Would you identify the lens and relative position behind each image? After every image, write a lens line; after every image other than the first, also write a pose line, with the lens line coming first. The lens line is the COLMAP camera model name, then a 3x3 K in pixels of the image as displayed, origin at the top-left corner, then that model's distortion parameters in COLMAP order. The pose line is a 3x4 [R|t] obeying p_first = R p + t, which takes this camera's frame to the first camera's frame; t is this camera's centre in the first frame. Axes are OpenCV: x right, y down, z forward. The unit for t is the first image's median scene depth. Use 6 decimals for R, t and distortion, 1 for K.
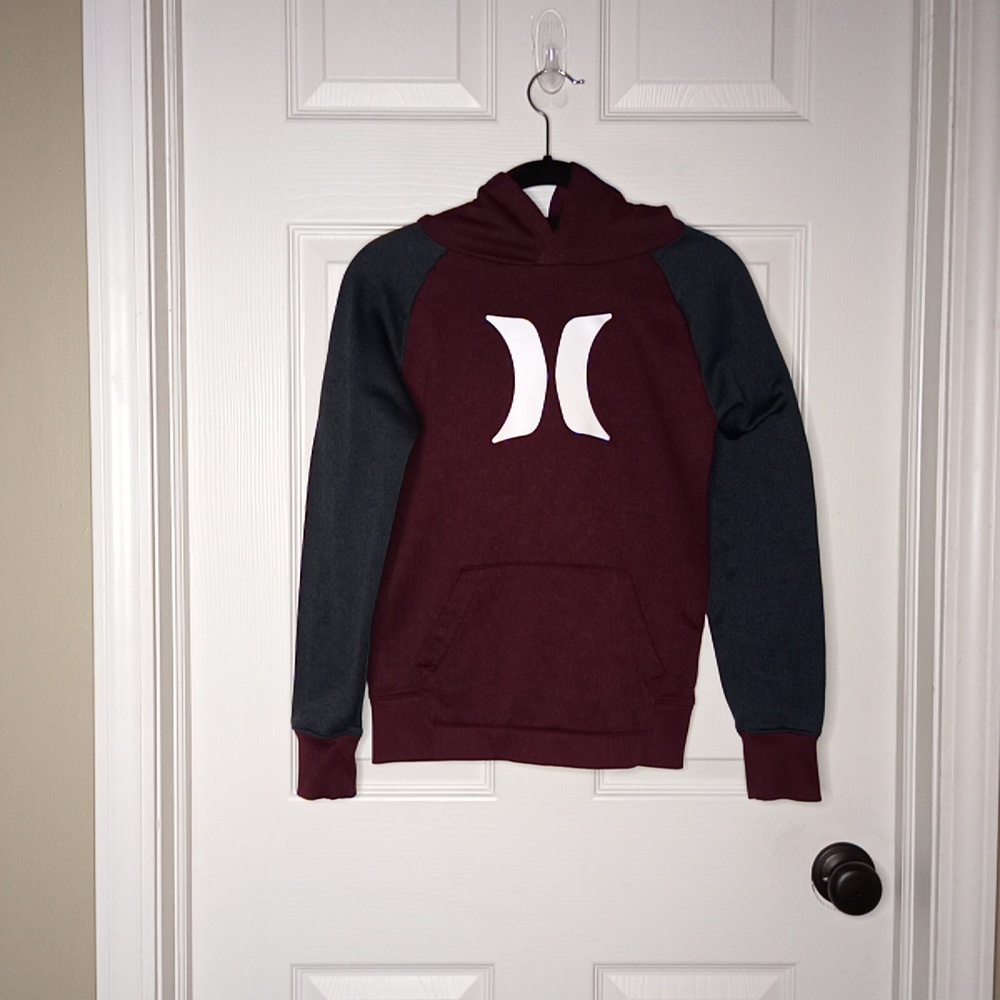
lens RADIAL K [[1275.0, 0, 500.0], [0, 1275.0, 500.0], [0, 0, 1]] dist [0.003555, 0.023313]
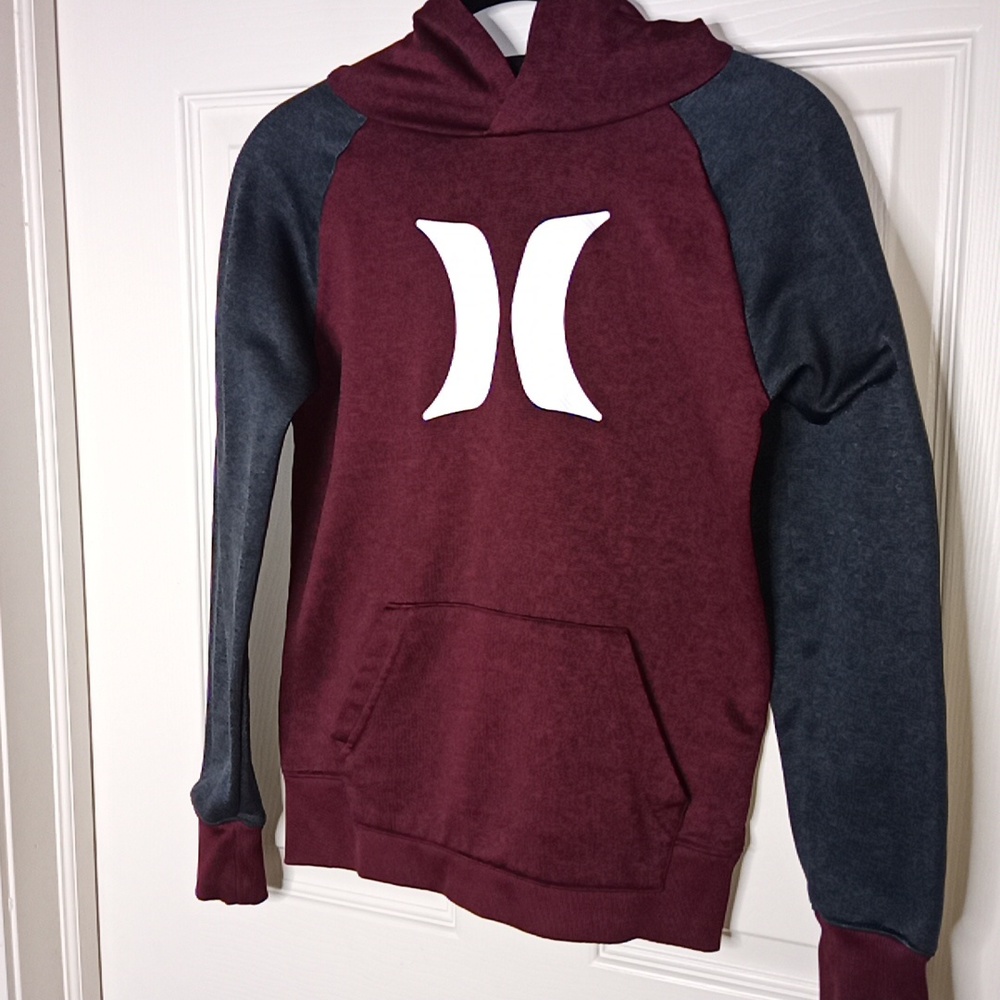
lens RADIAL K [[1275.0, 0, 500.0], [0, 1275.0, 500.0], [0, 0, 1]] dist [0.003555, 0.023313]
pose [[0.922560, 0.056254, -0.381731, 0.278620], [-0.024347, 0.995831, 0.087911, -0.061847], [0.385085, -0.071810, 0.920083, 0.415366]]
